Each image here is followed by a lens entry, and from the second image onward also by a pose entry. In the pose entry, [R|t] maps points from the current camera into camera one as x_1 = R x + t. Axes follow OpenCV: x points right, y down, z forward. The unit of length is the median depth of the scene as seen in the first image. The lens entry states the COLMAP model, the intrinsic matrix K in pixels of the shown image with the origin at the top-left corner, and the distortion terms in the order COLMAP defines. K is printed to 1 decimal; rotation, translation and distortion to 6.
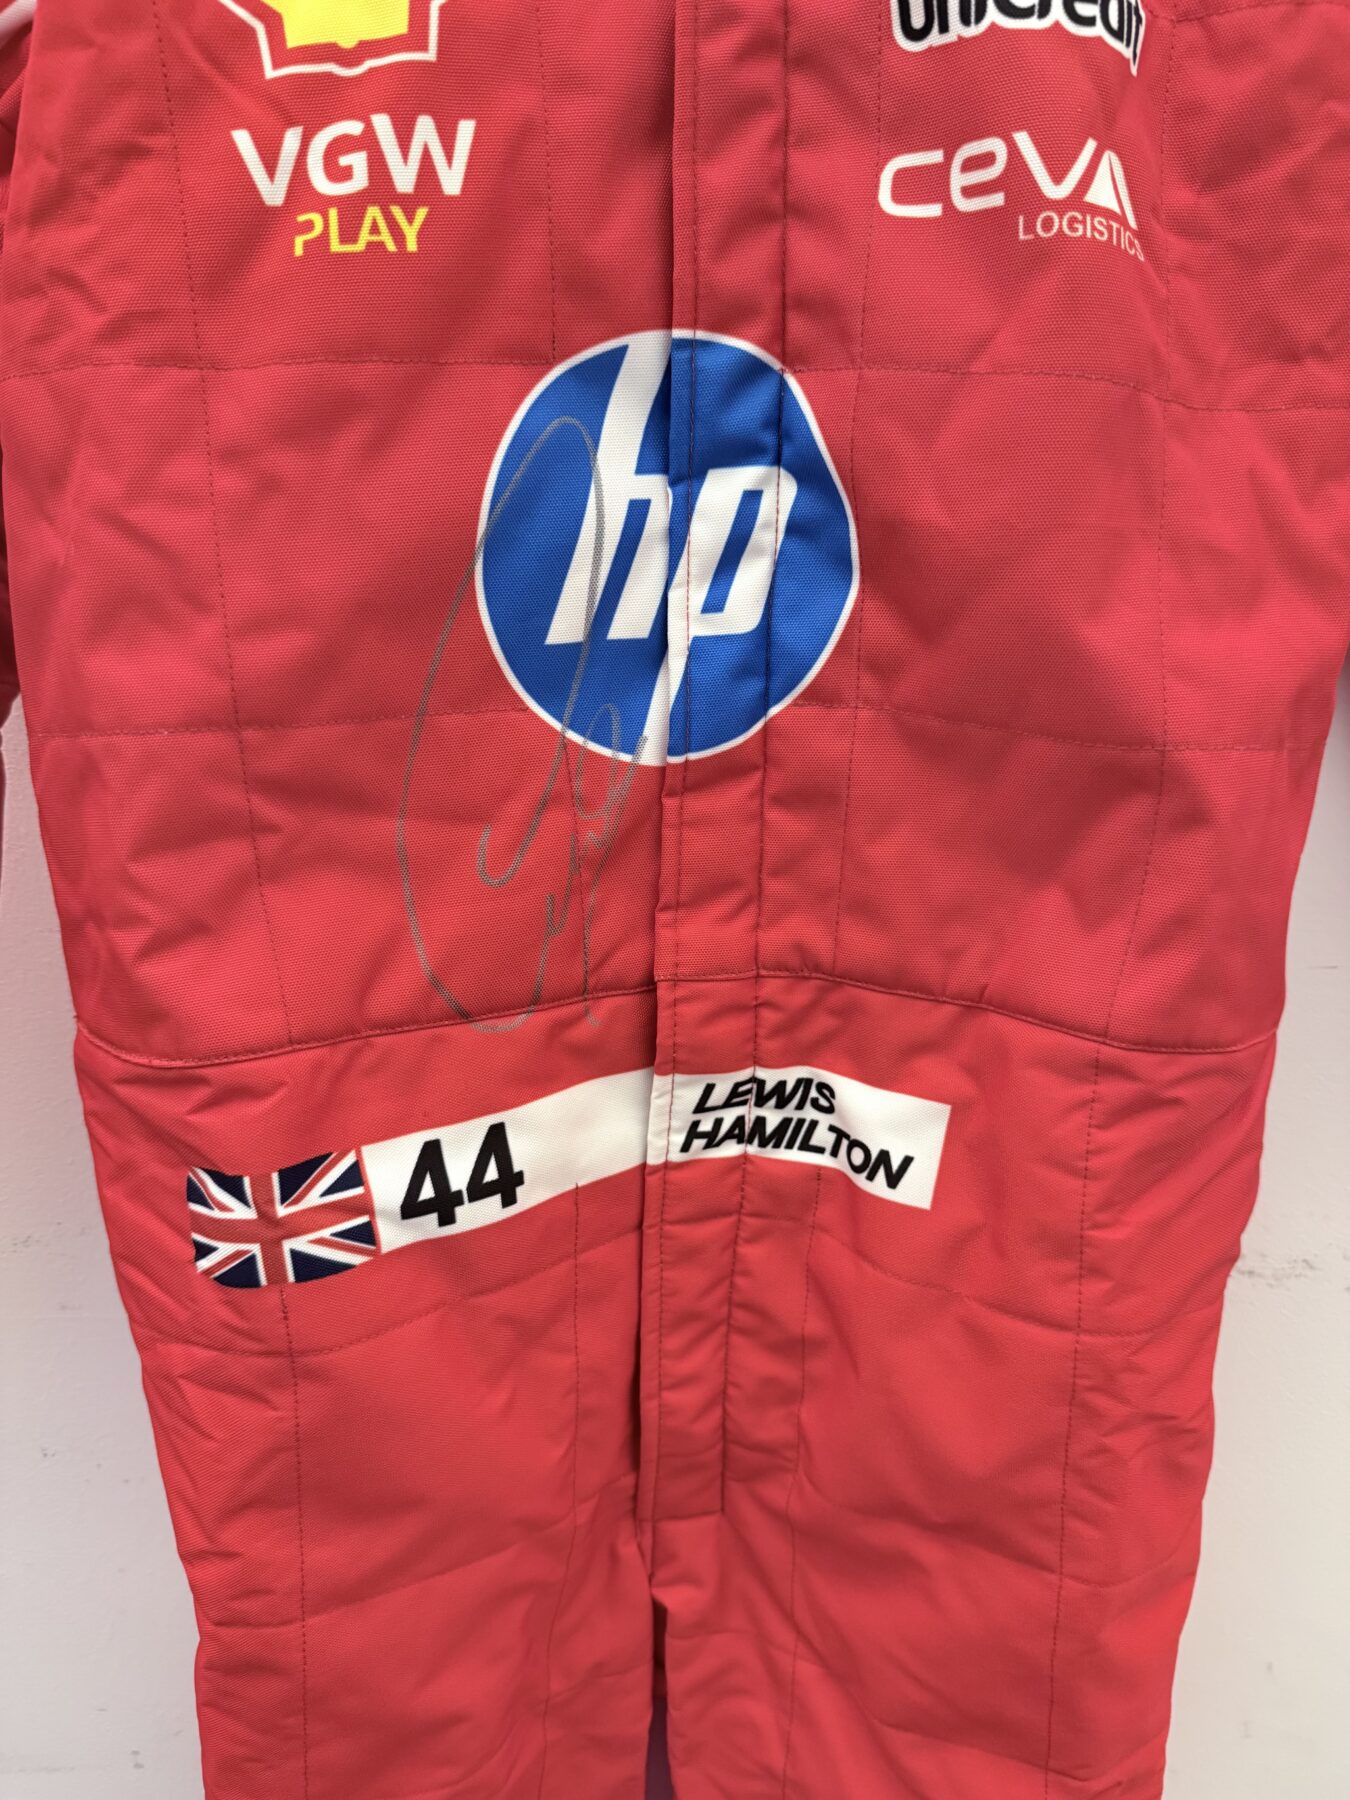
lens RADIAL K [[1249.2, 0, 675.5], [0, 1249.2, 893.7], [0, 0, 1]] dist [0.062518, -0.107963]
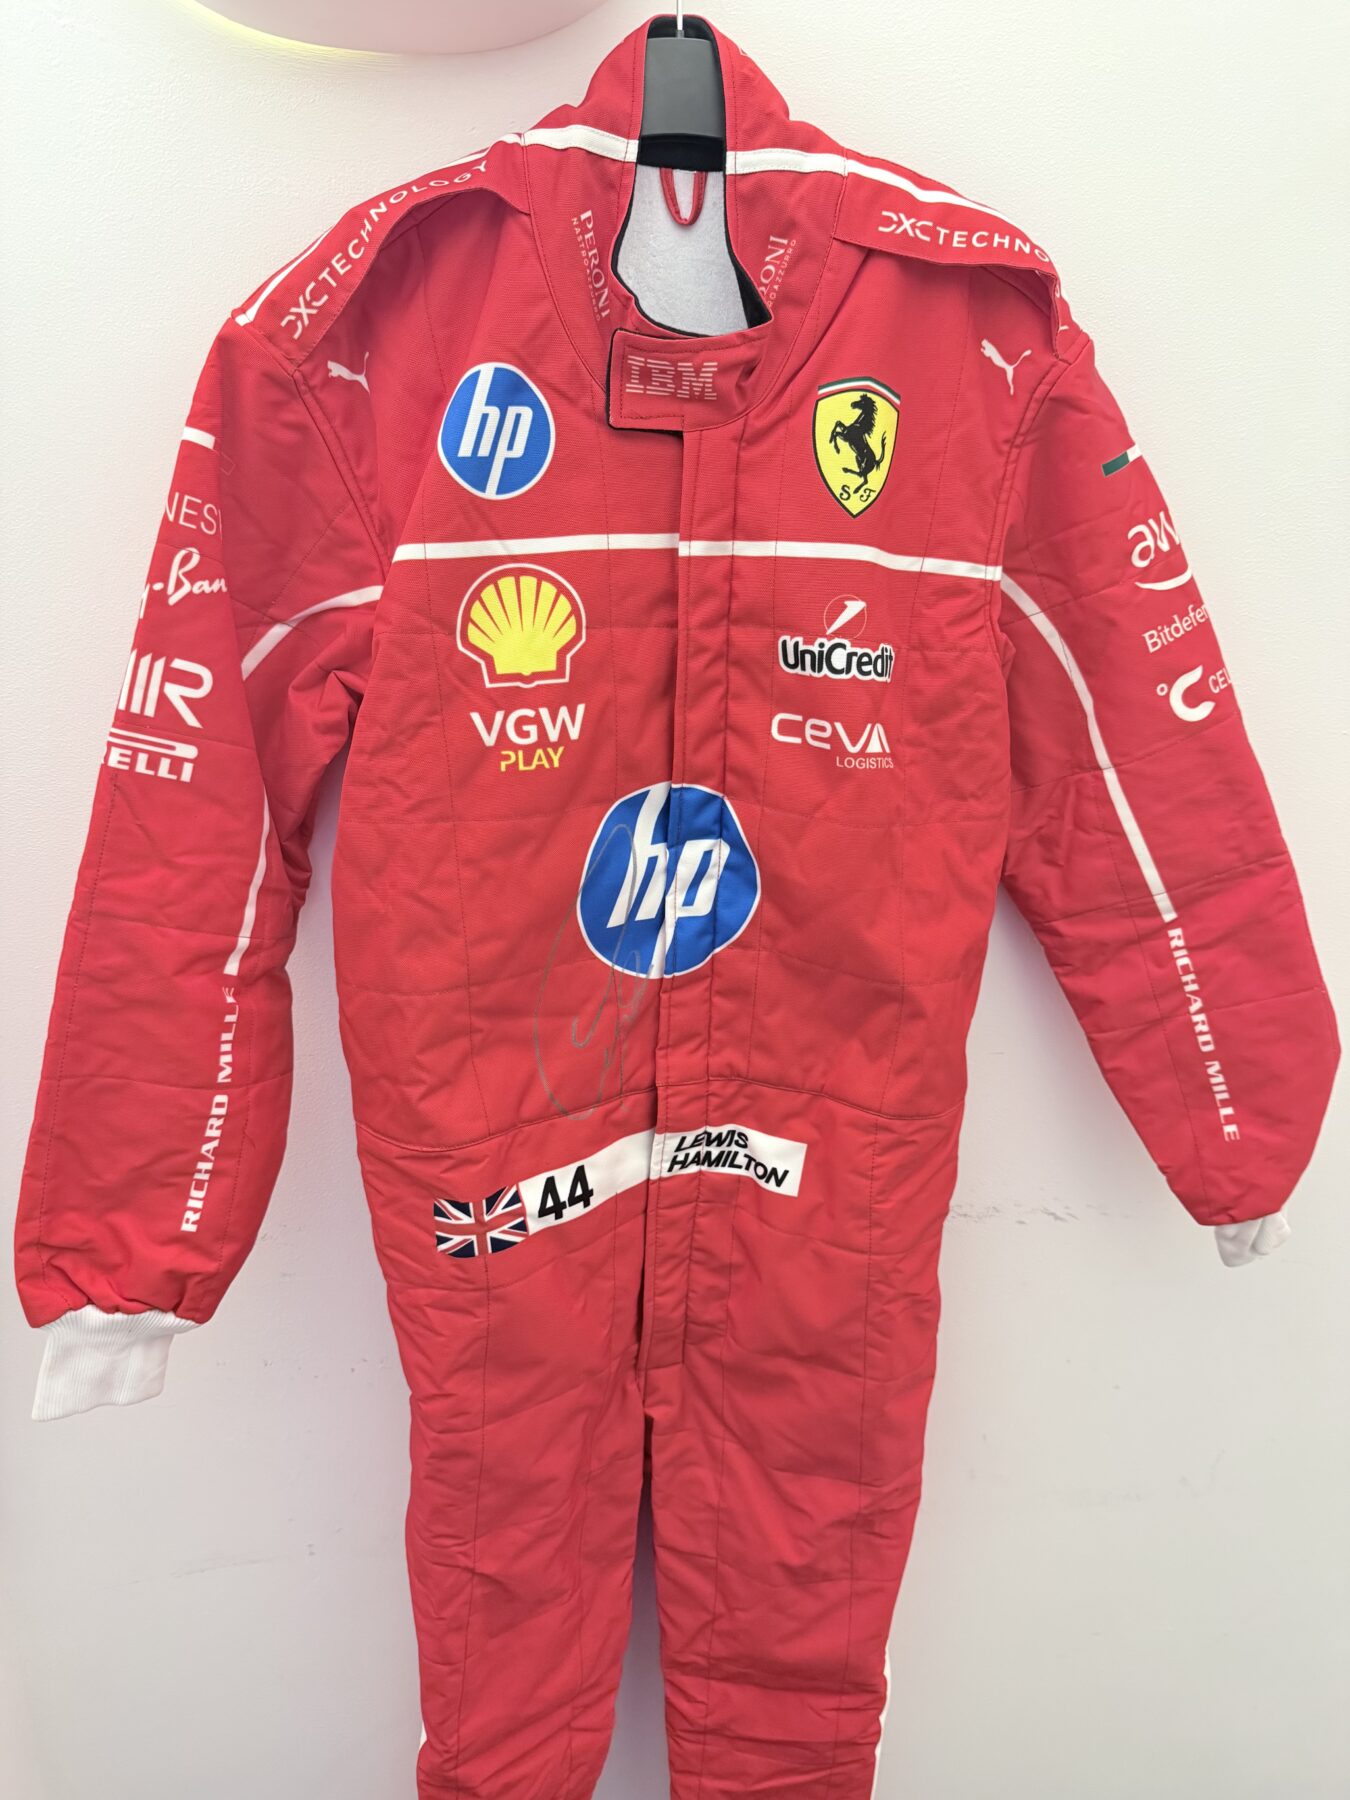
lens RADIAL K [[1266.0, 0, 675.0], [0, 1266.0, 900.0], [0, 0, 1]] dist [0.172984, -0.372878]
pose [[0.990496, -0.022043, 0.135765, -0.253488], [0.014186, 0.998183, 0.058567, -0.338737], [-0.136809, -0.056085, 0.989008, -0.948005]]
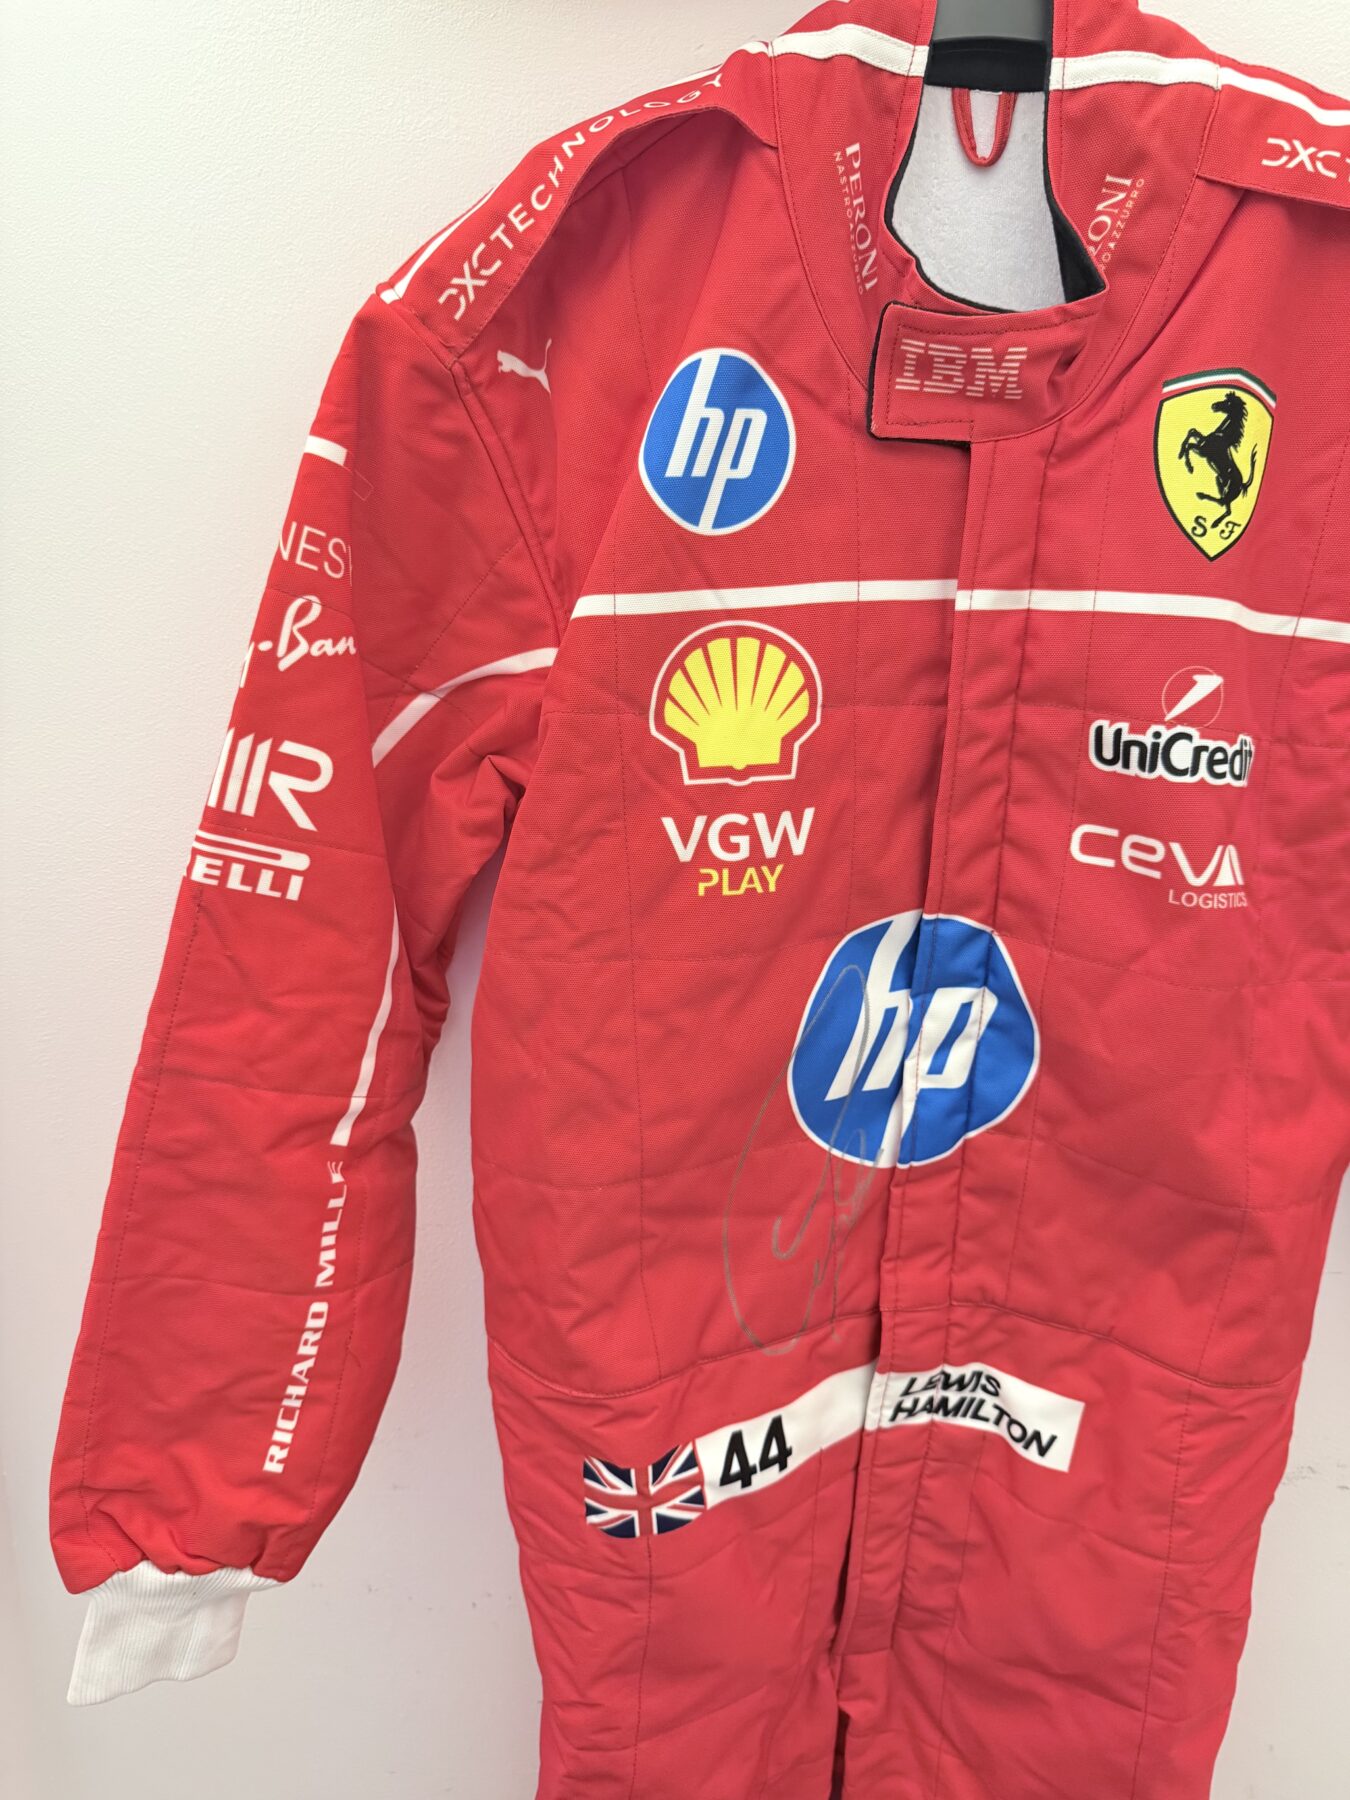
lens RADIAL K [[1276.1, 0, 675.0], [0, 1276.1, 900.0], [0, 0, 1]] dist [0.018825, -0.056403]
pose [[0.999584, 0.020011, 0.020790, -0.299412], [-0.020546, 0.999455, 0.025825, -0.444846], [-0.020261, -0.026242, 0.999450, -0.459911]]
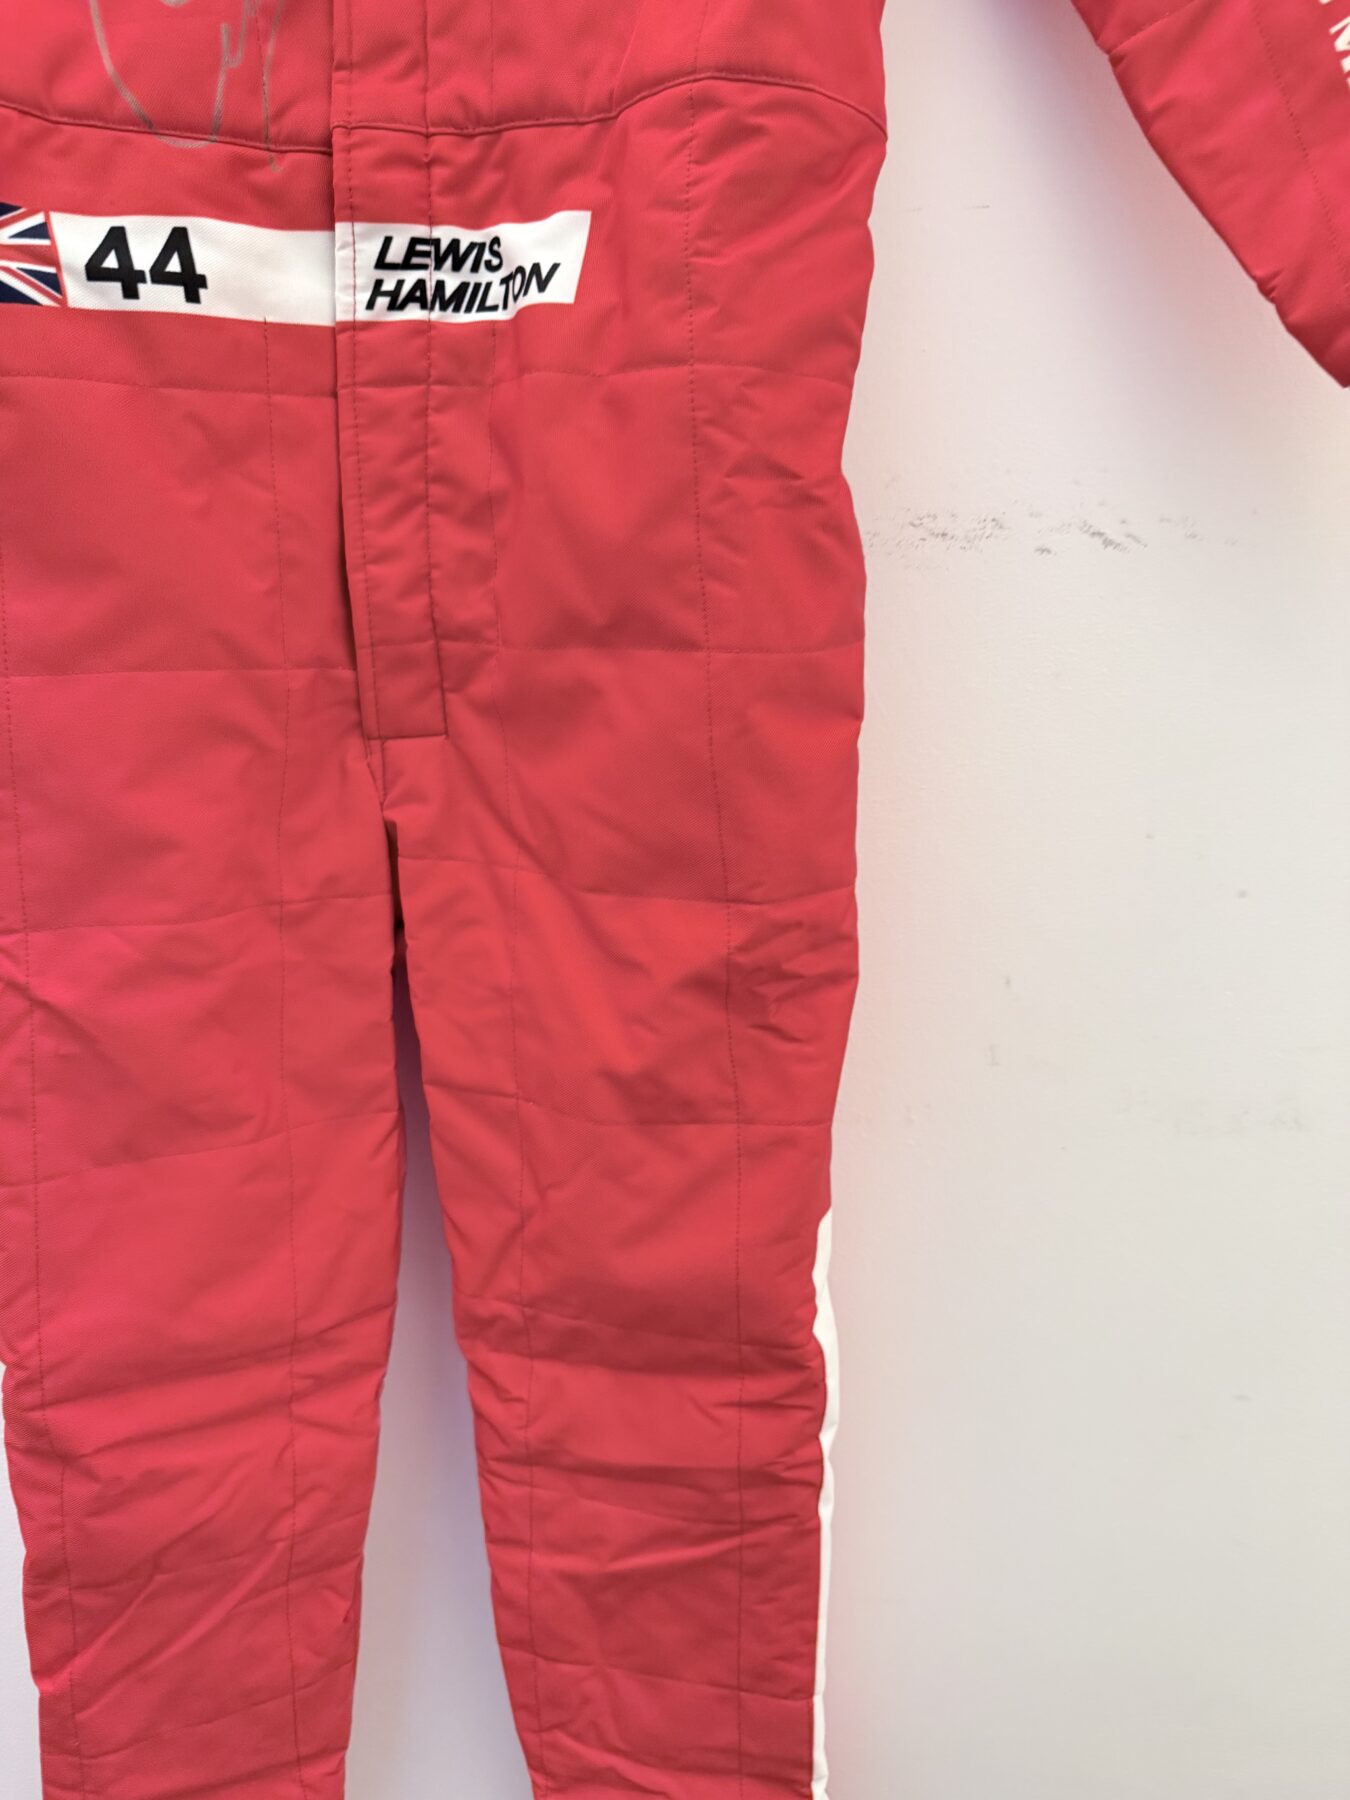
lens RADIAL K [[1281.9, 0, 666.3], [0, 1281.9, 906.3], [0, 0, 1]] dist [0.055028, -0.105245]
pose [[0.999587, -0.022698, -0.017629, 0.293001], [0.021742, 0.998376, -0.052647, 0.845417], [0.018795, 0.052242, 0.998458, -0.106469]]
